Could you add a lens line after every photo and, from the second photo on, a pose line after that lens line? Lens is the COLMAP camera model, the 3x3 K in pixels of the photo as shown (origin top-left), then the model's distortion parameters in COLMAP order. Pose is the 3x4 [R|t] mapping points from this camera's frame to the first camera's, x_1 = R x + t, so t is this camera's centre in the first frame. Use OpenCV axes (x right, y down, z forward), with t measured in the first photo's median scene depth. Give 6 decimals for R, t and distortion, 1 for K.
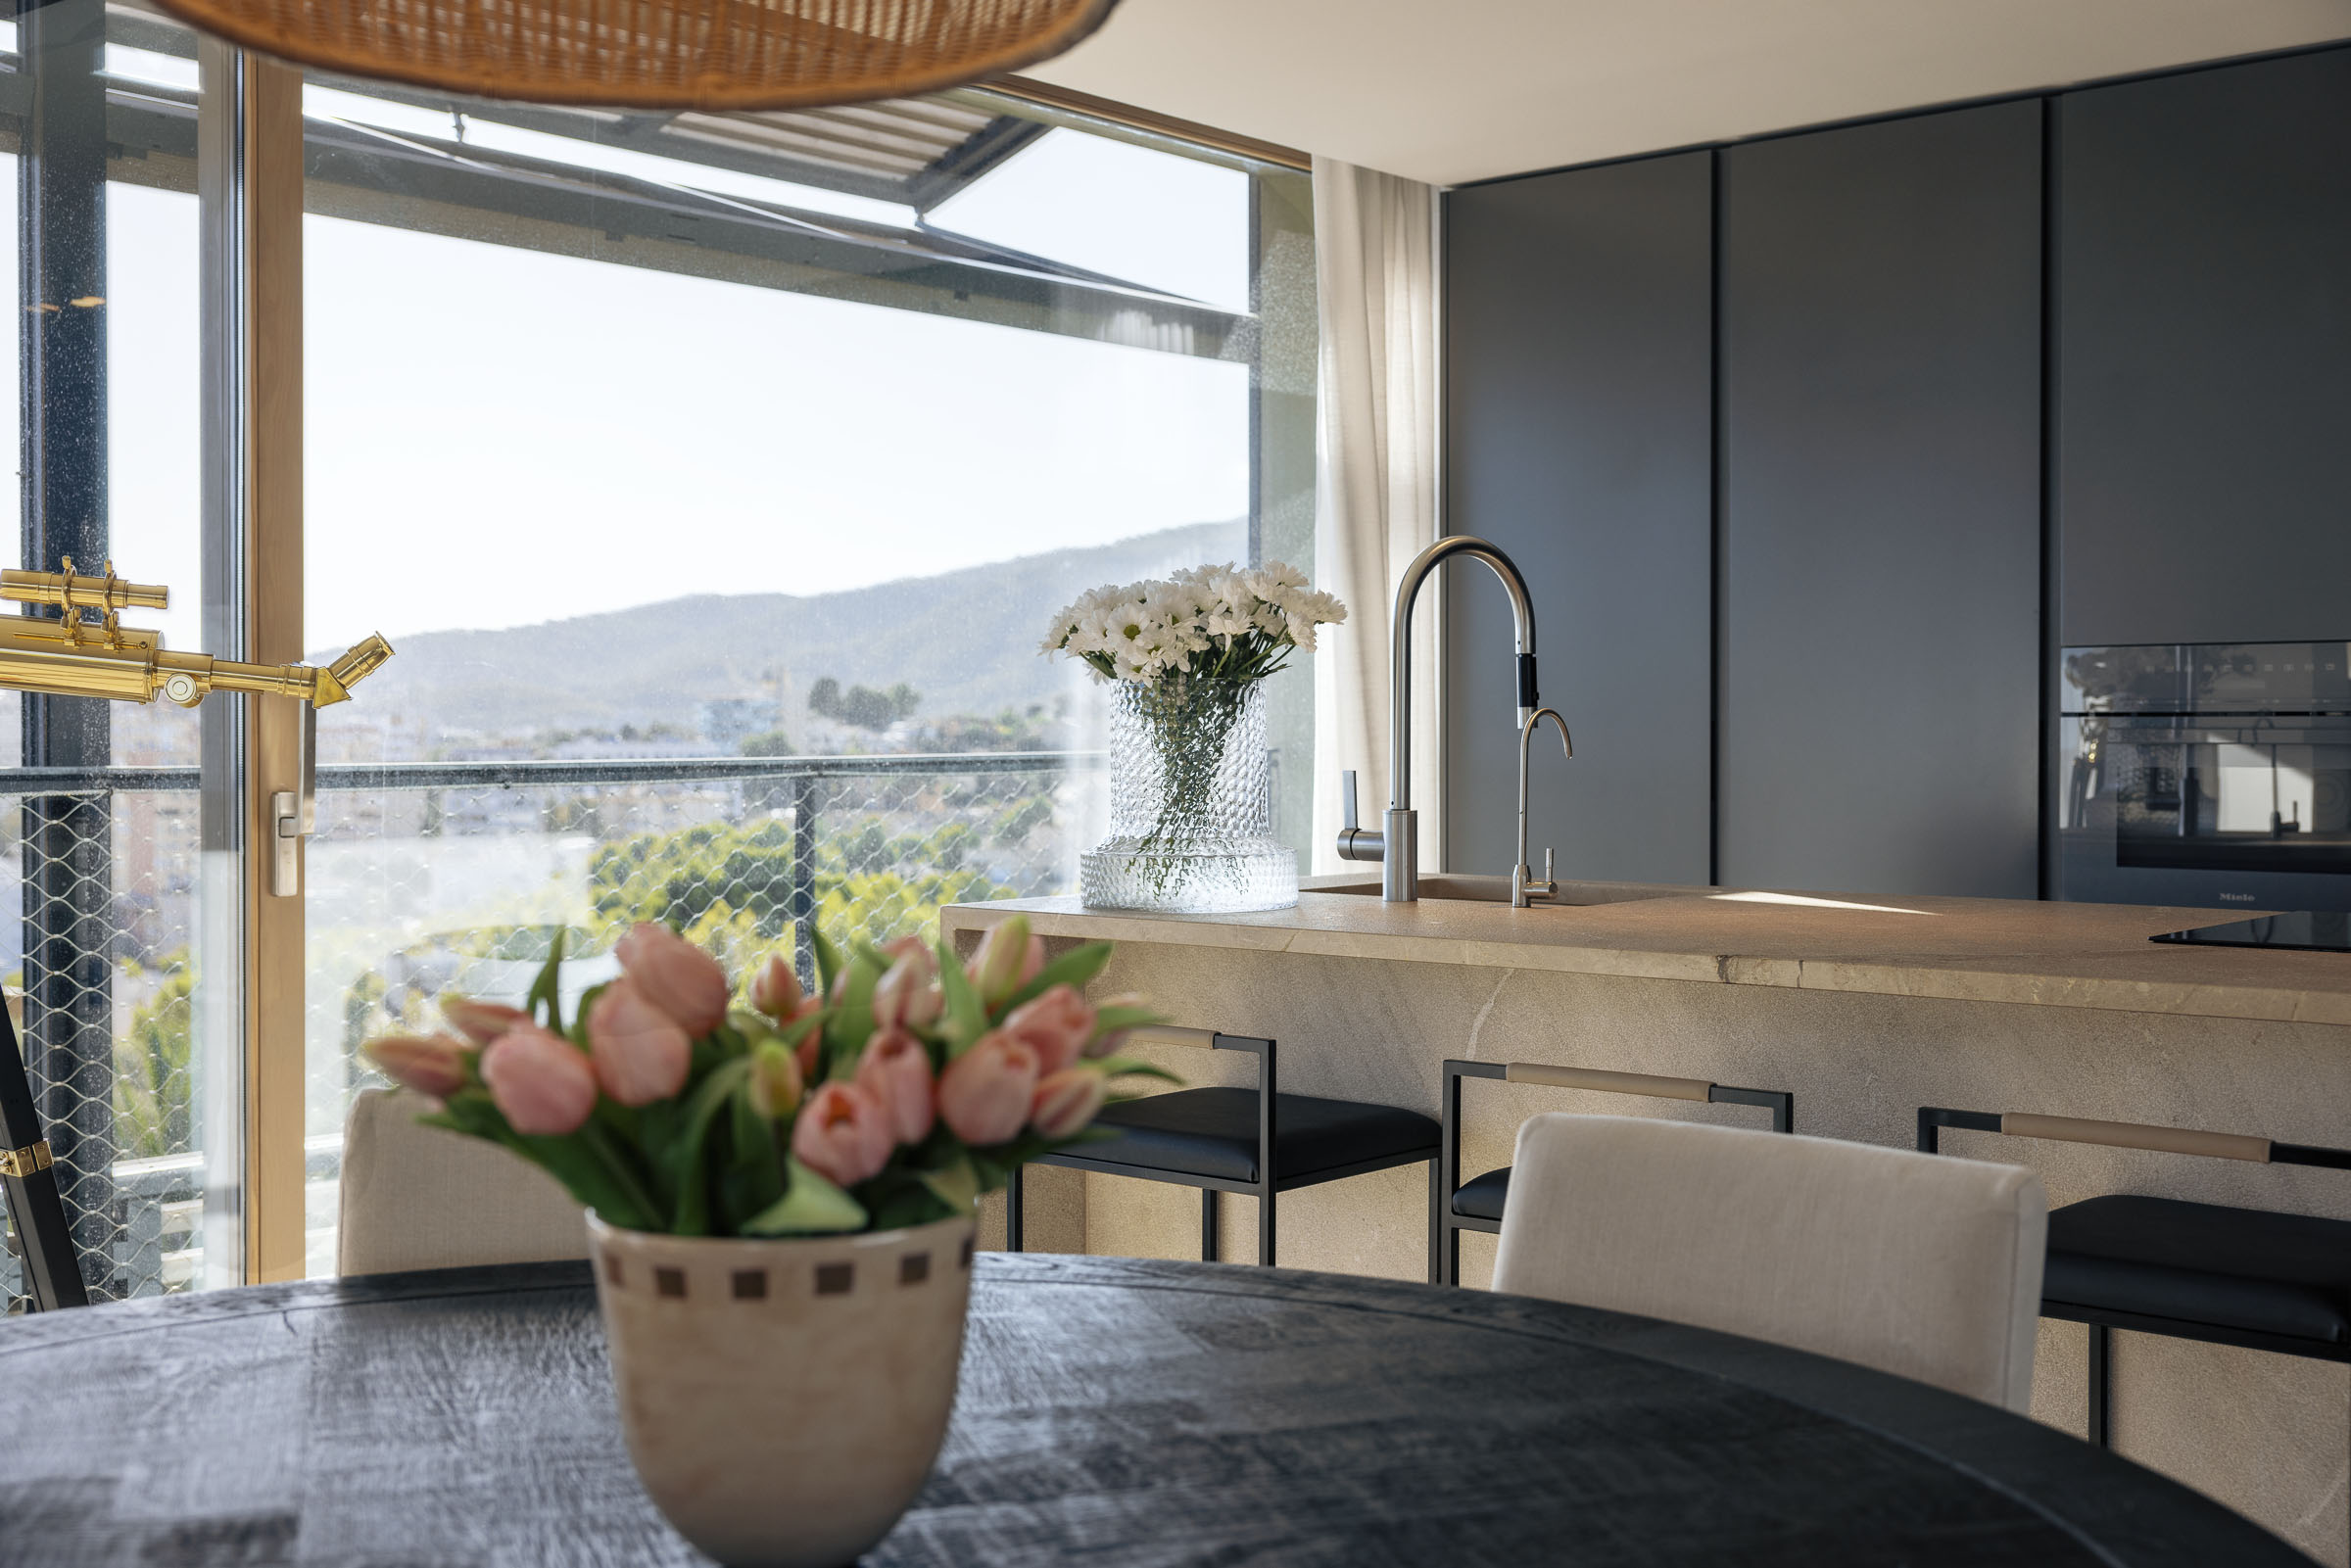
lens RADIAL K [[2713.3, 0, 1162.9], [0, 2713.3, 773.9], [0, 0, 1]] dist [-0.004807, -0.021159]
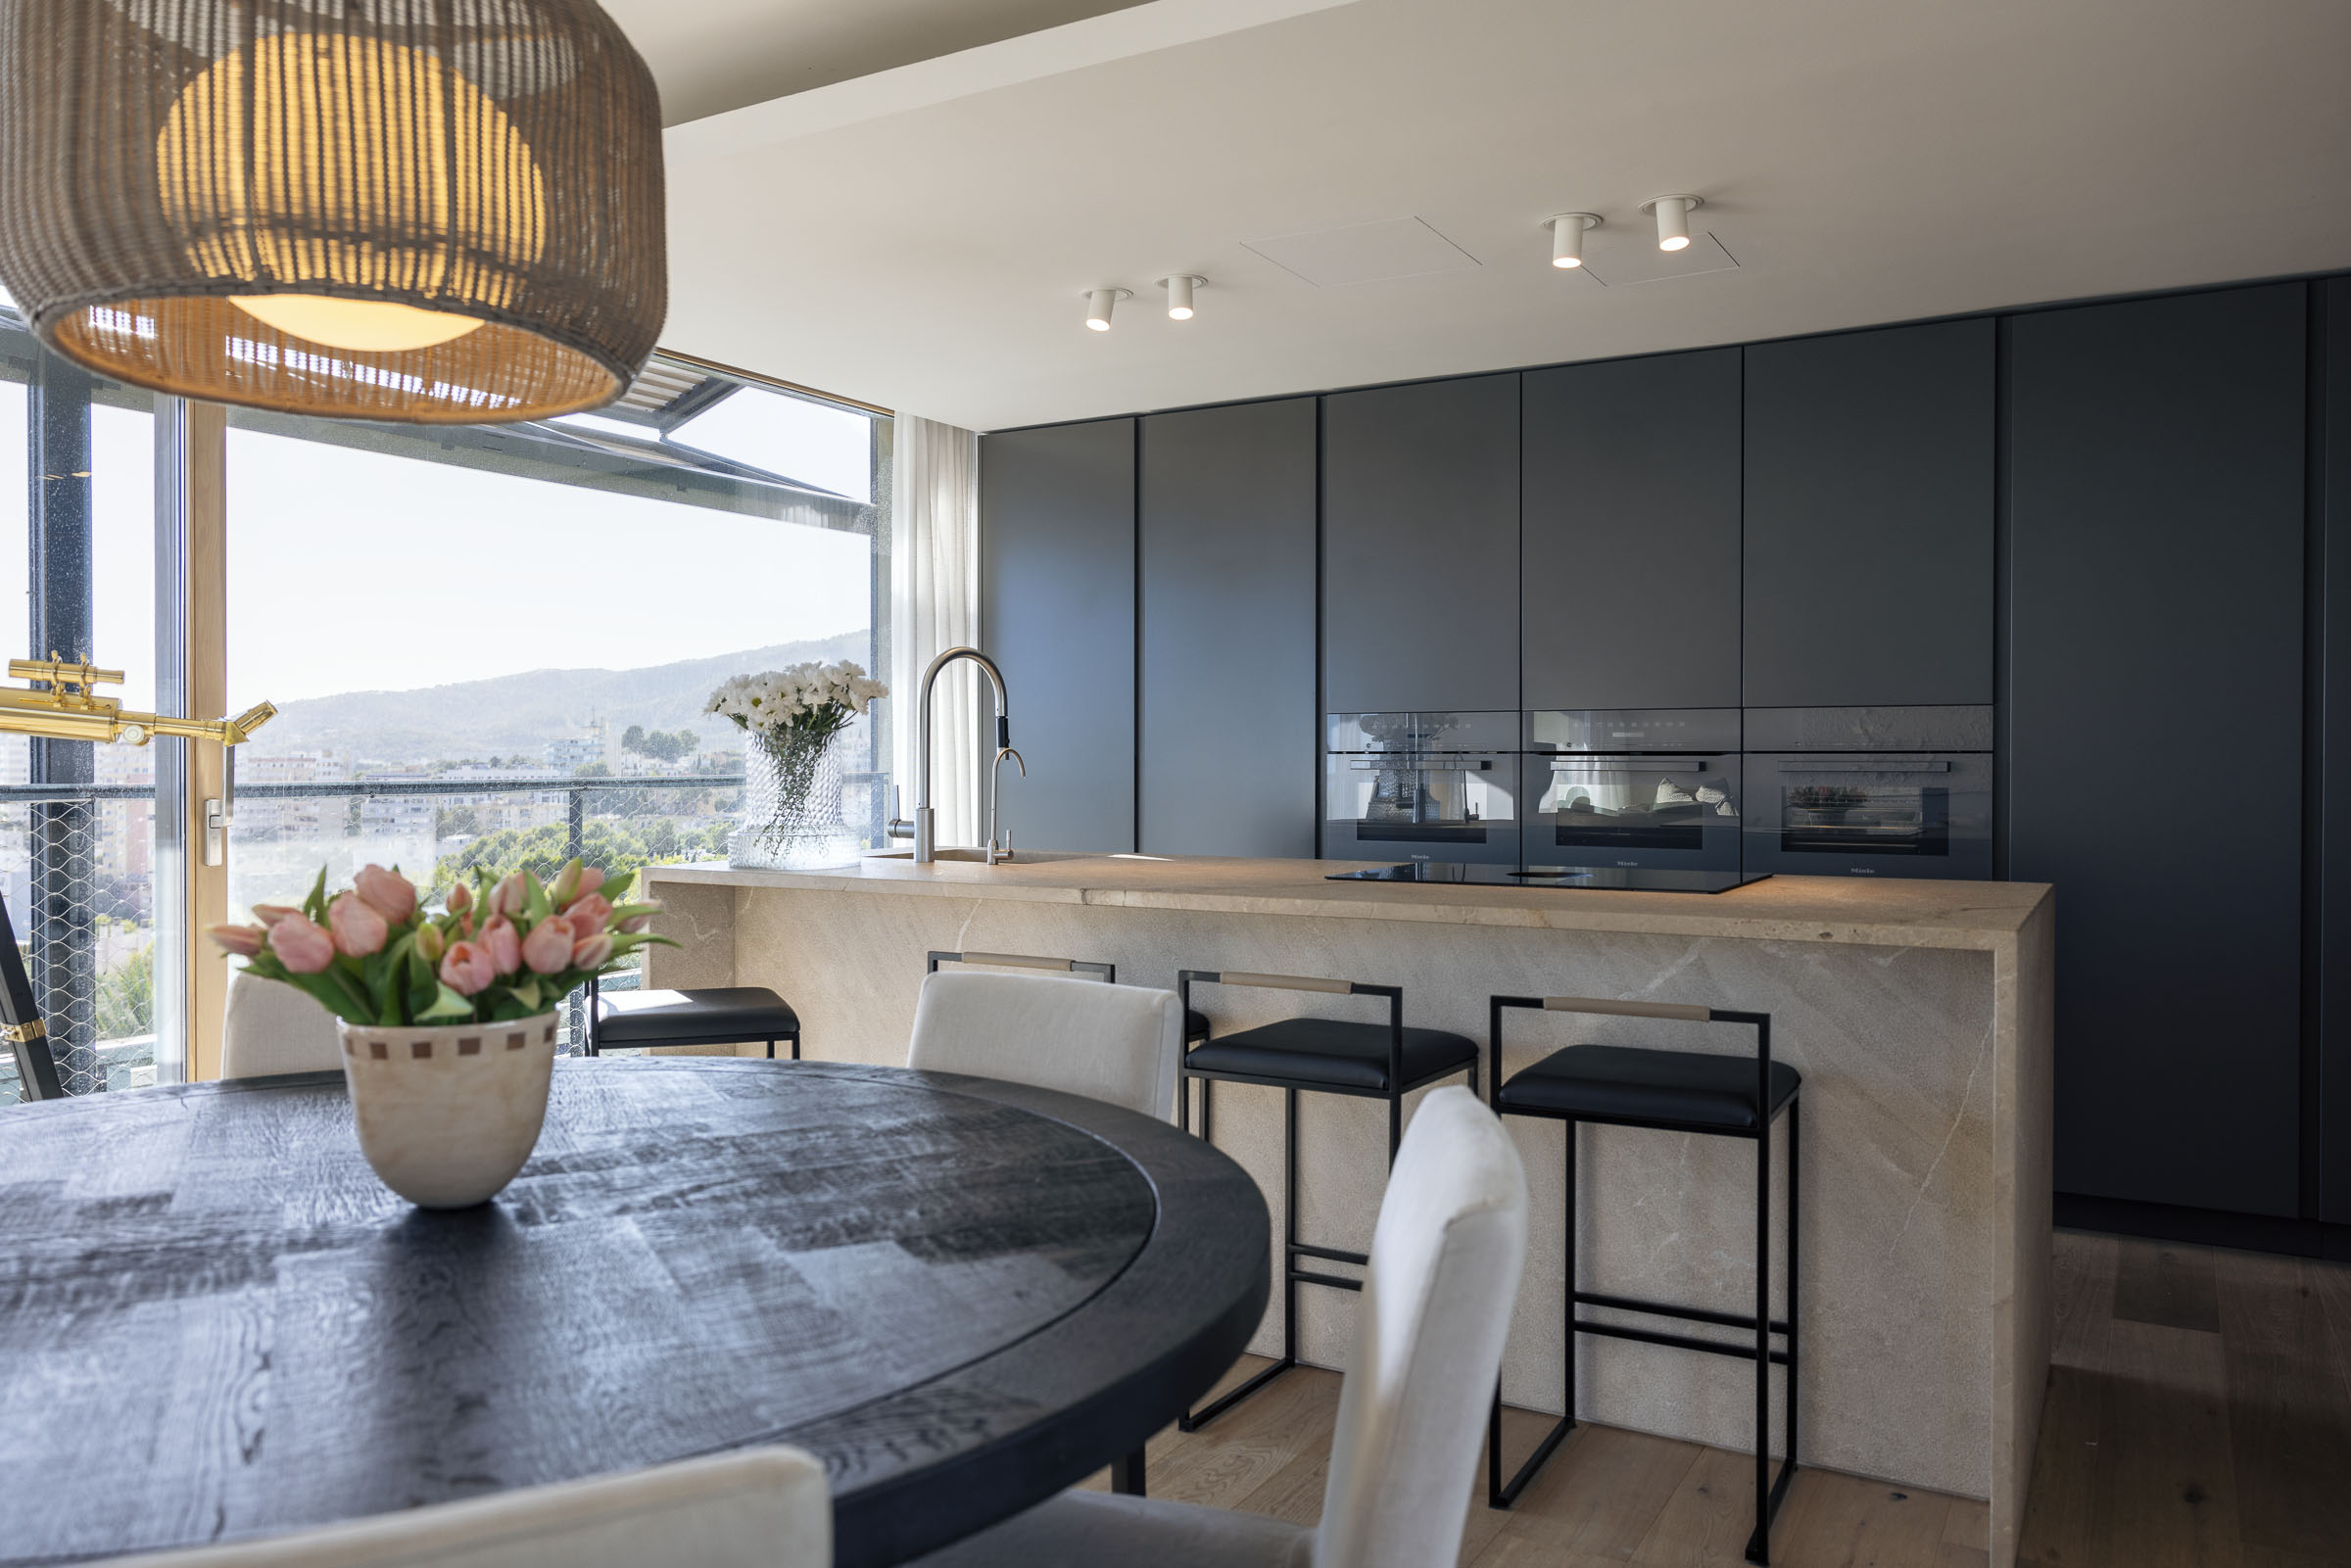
lens RADIAL K [[1742.9, 0, 1175.5], [0, 1742.9, 784.0], [0, 0, 1]] dist [-0.001250, 0.002747]
pose [[0.984418, -0.001144, 0.175841, 0.061284], [0.001678, 0.999994, -0.002889, 0.001903], [-0.175837, 0.003139, 0.984414, -0.120440]]
